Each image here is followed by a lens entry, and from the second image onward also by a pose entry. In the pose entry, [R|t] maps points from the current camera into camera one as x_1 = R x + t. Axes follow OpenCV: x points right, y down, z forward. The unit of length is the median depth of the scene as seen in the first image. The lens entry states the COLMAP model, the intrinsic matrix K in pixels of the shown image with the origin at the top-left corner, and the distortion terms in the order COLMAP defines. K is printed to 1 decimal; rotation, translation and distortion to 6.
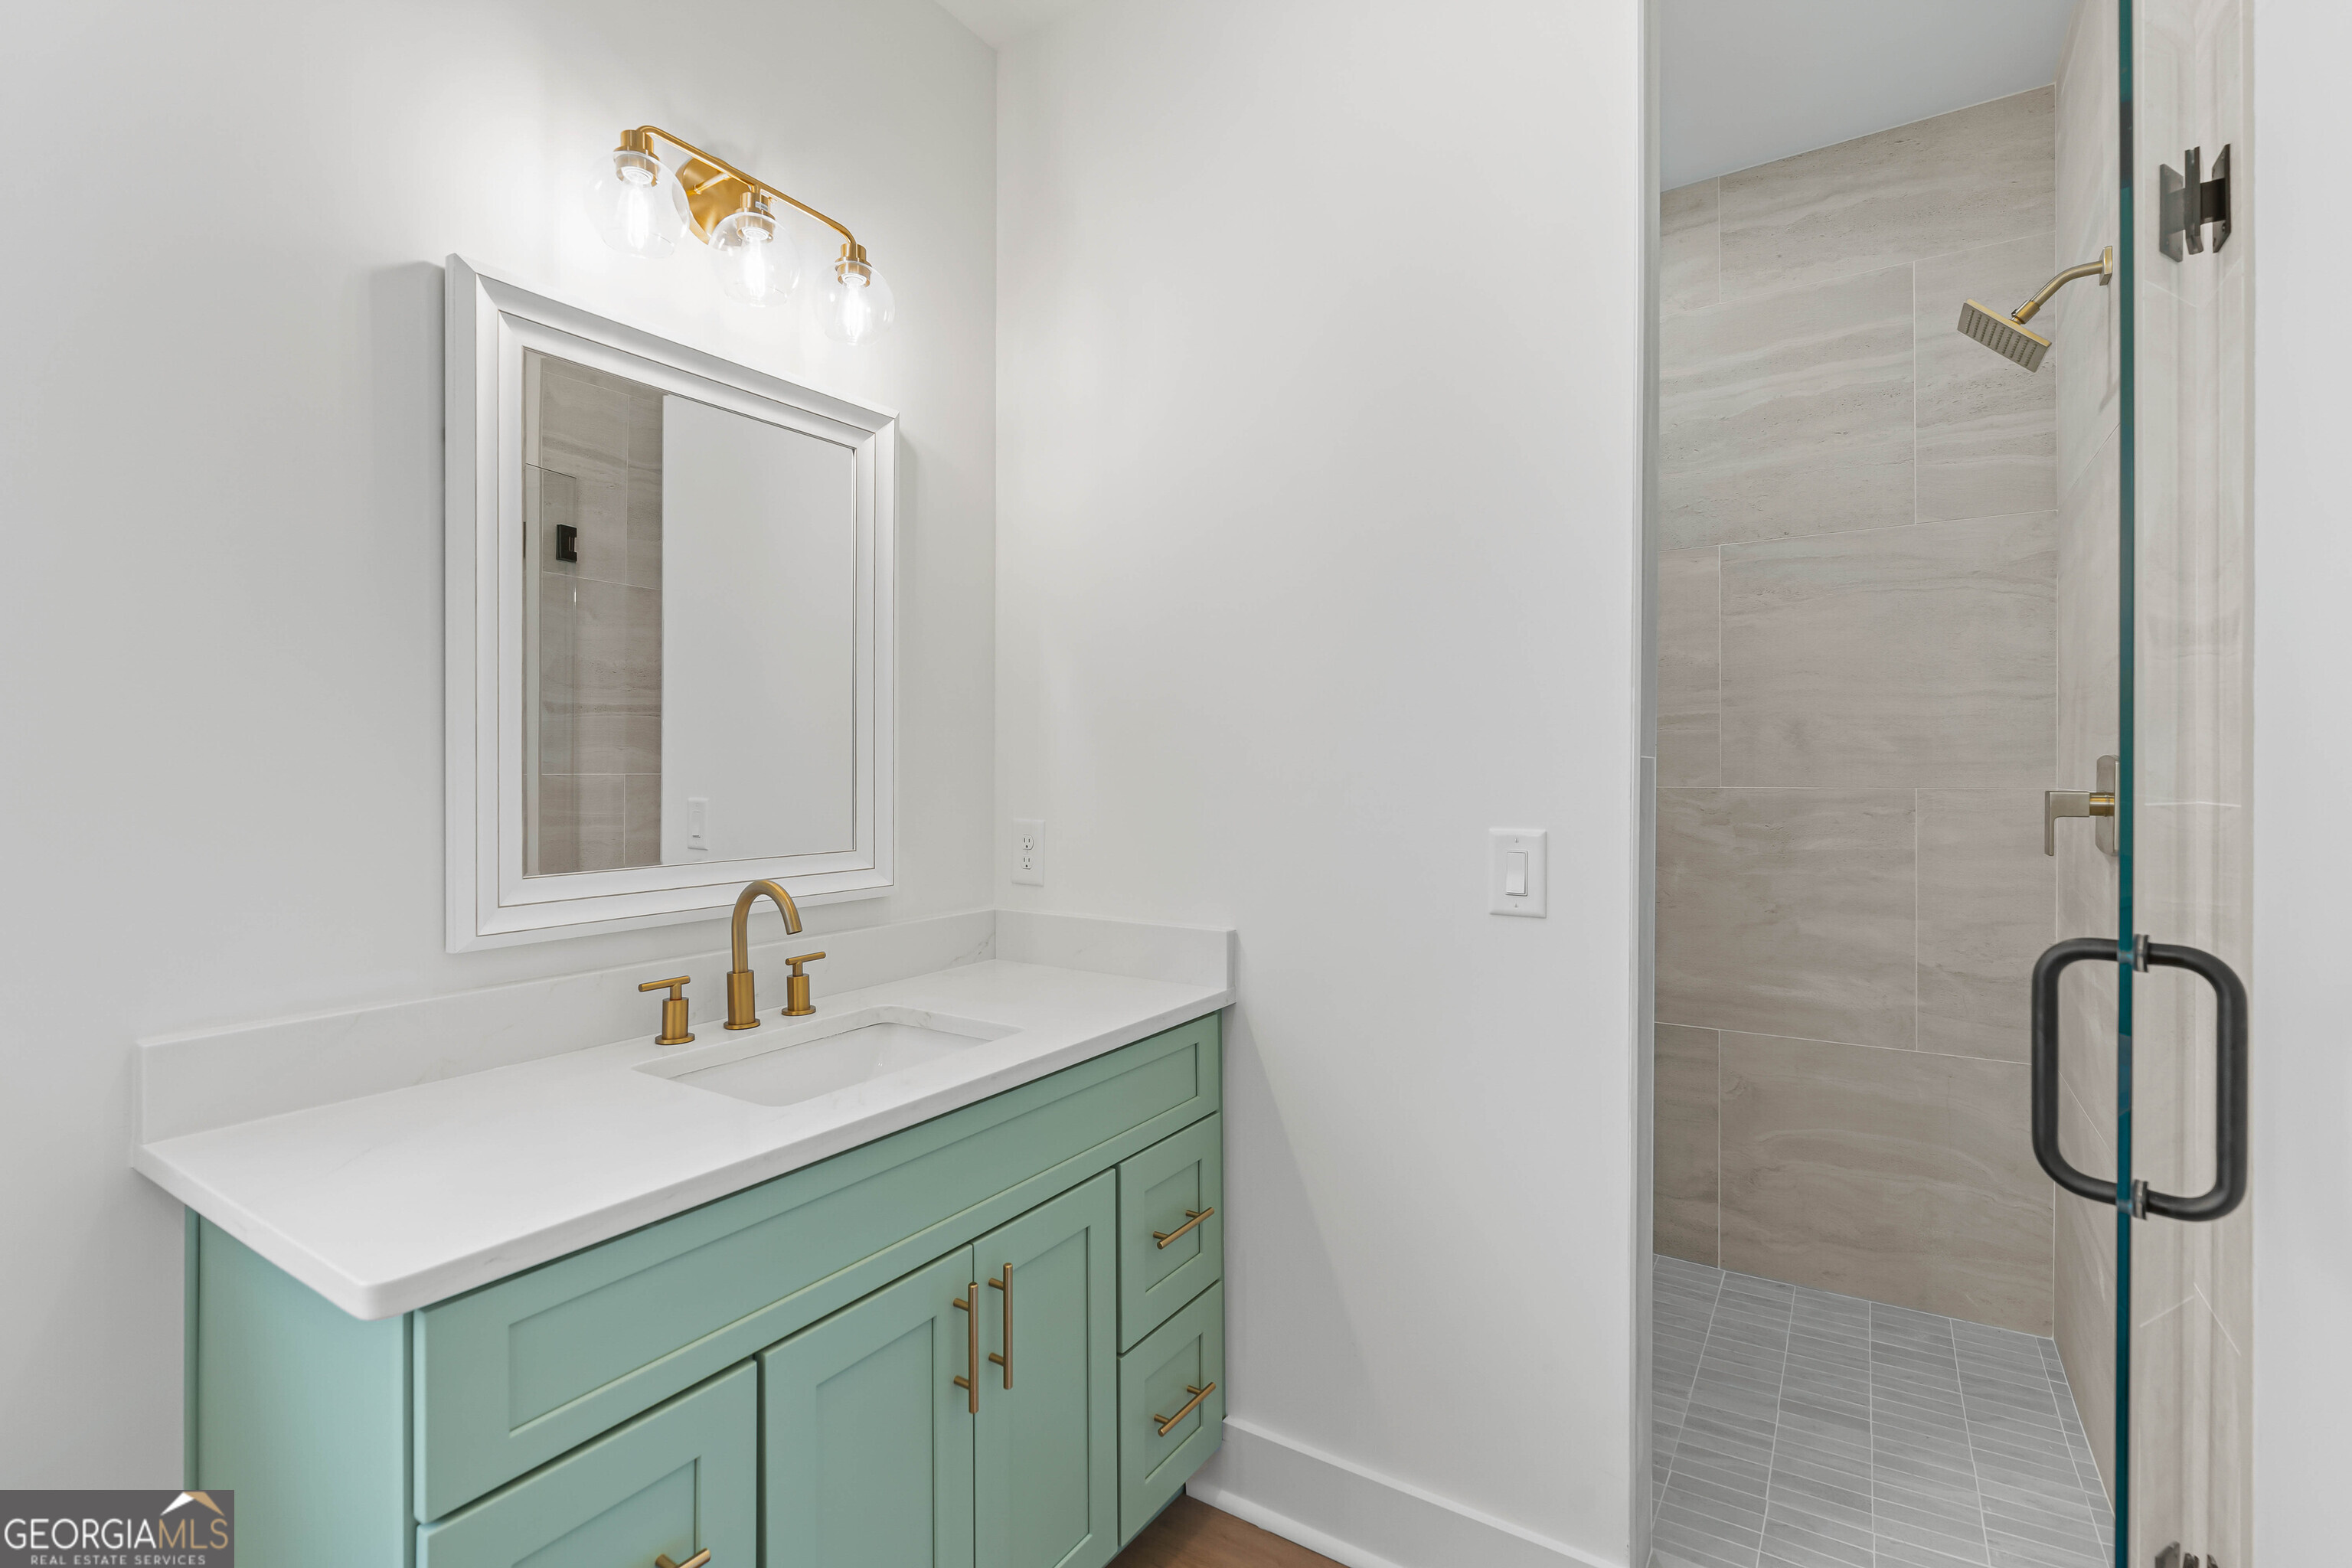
lens RADIAL K [[1070.5, 0, 1176.3], [0, 1070.5, 782.6], [0, 0, 1]] dist [0.000043, 0.000789]
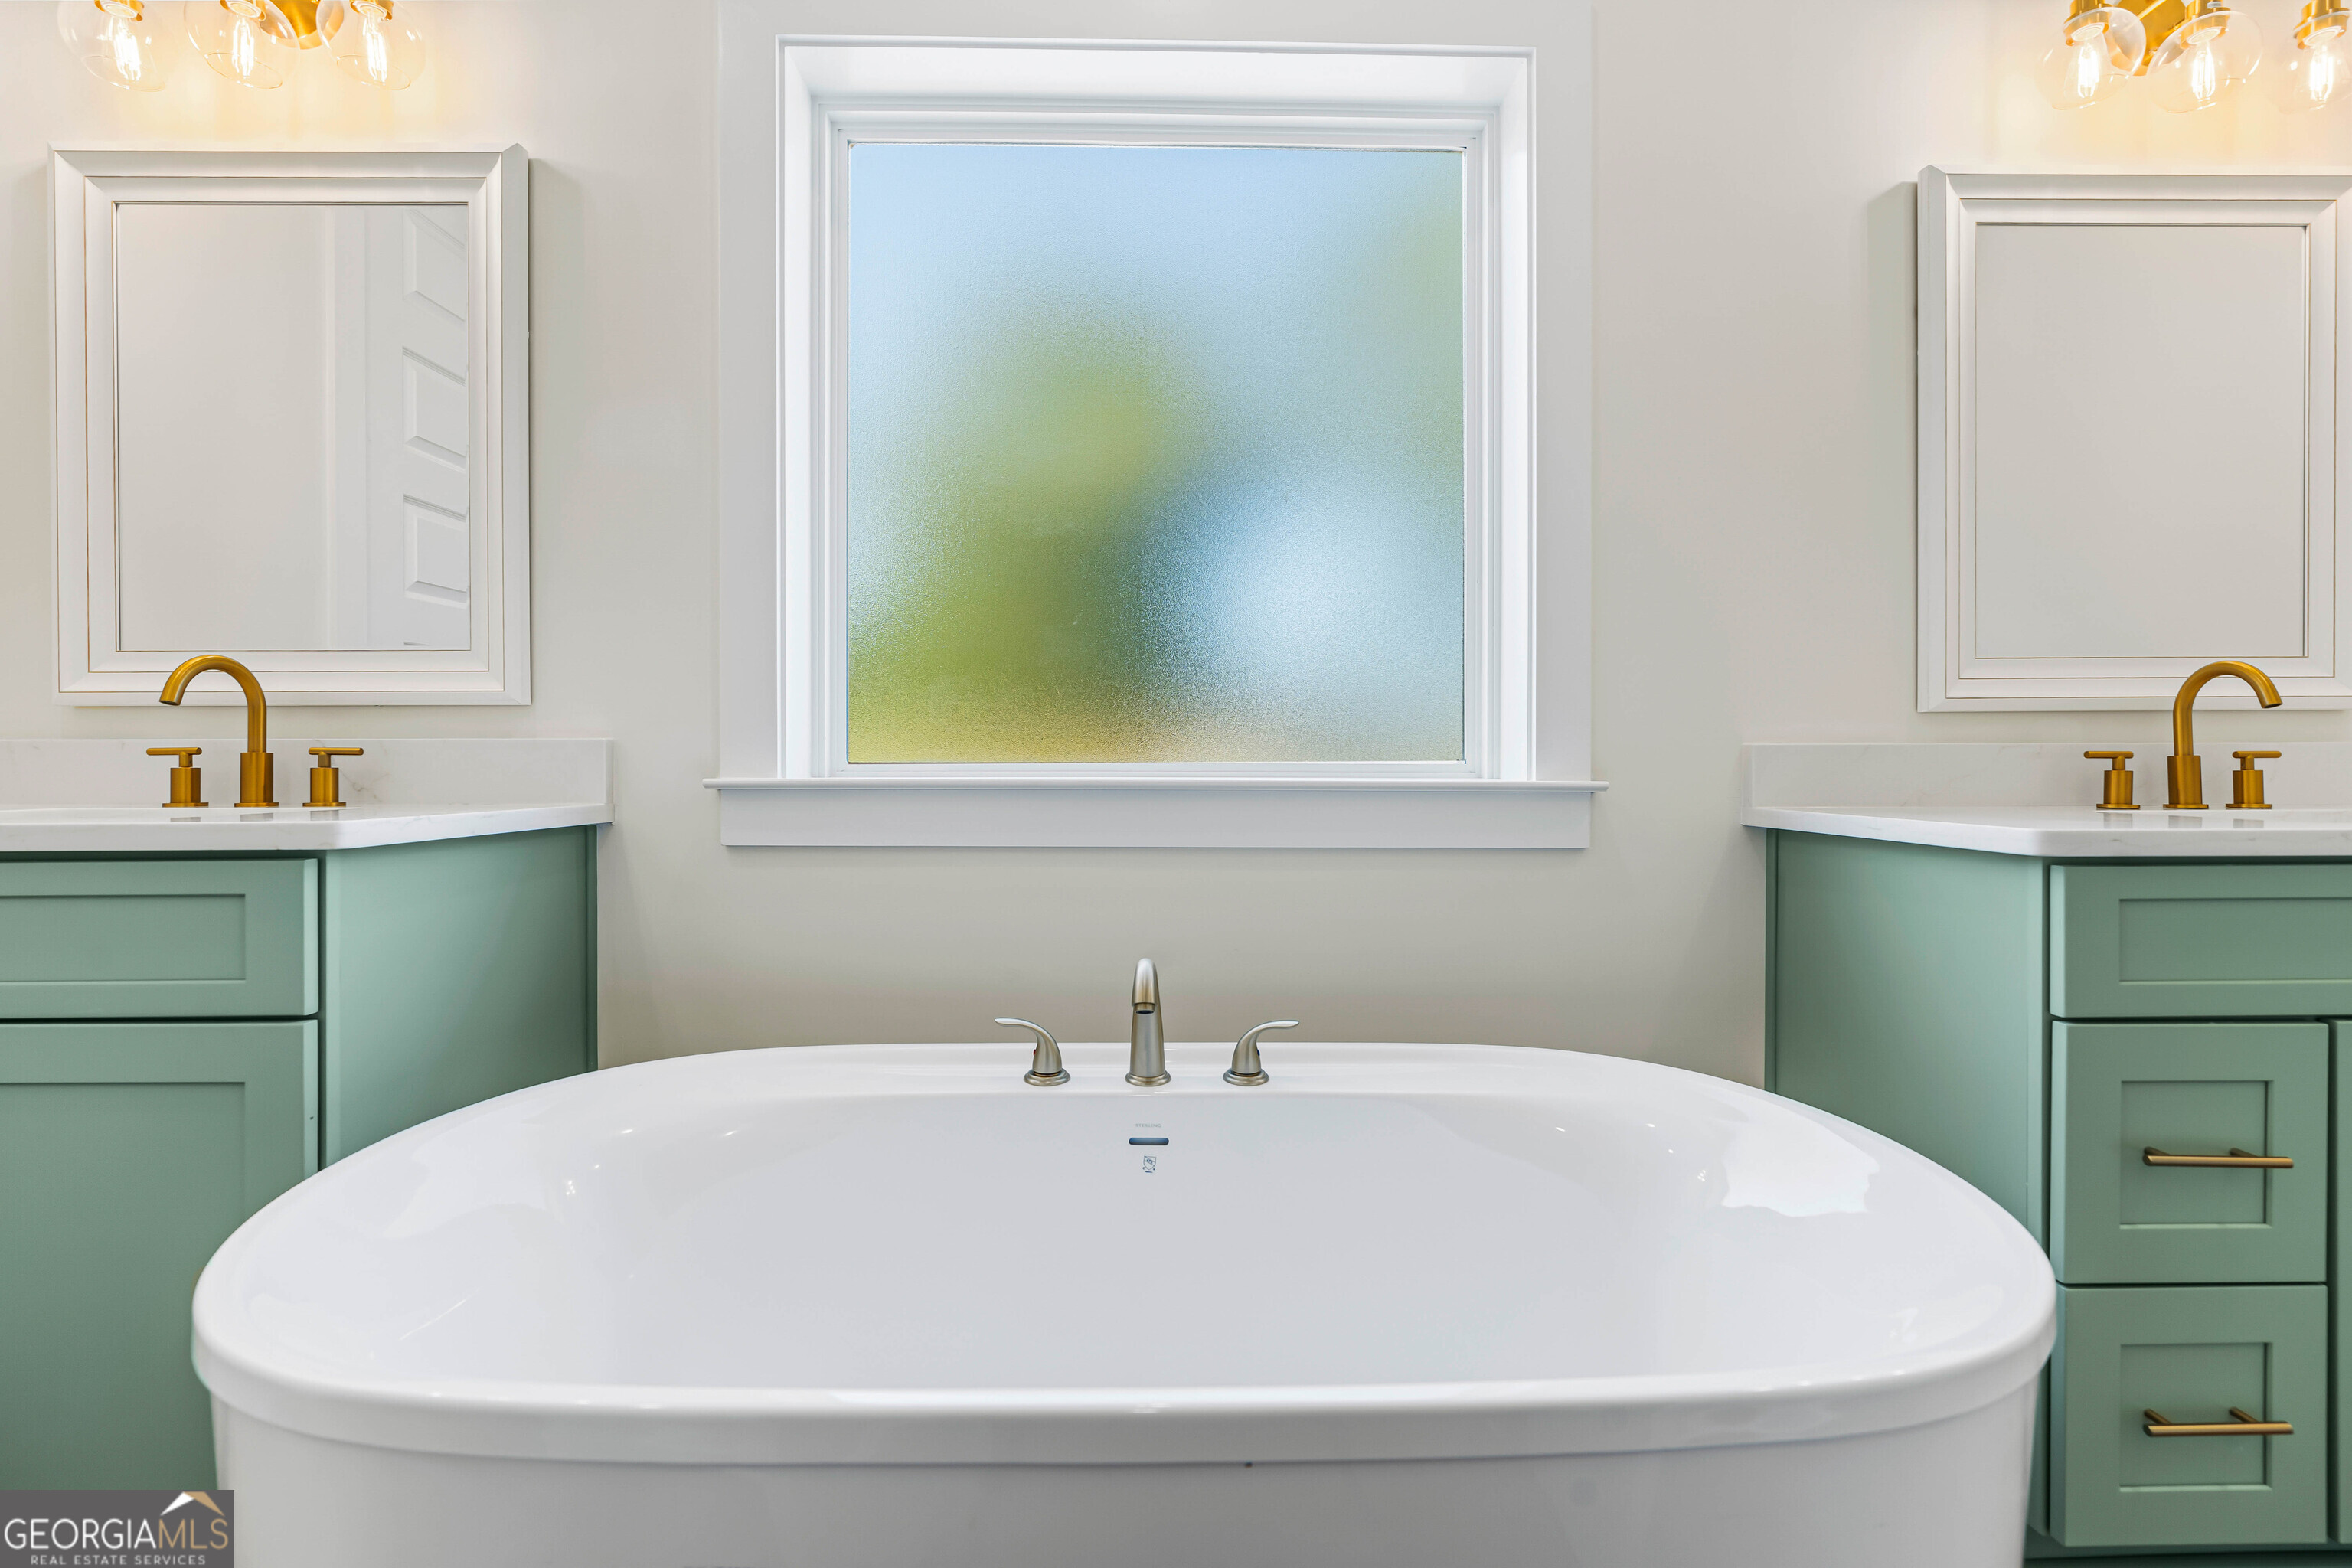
lens RADIAL K [[1070.5, 0, 1164.3], [0, 1070.5, 769.6], [0, 0, 1]] dist [0.000043, 0.000789]
pose [[0.565990, 0.007303, -0.824380, -0.113521], [-0.006122, 0.999970, 0.004656, 0.195888], [0.824389, 0.002411, 0.566018, -0.411086]]
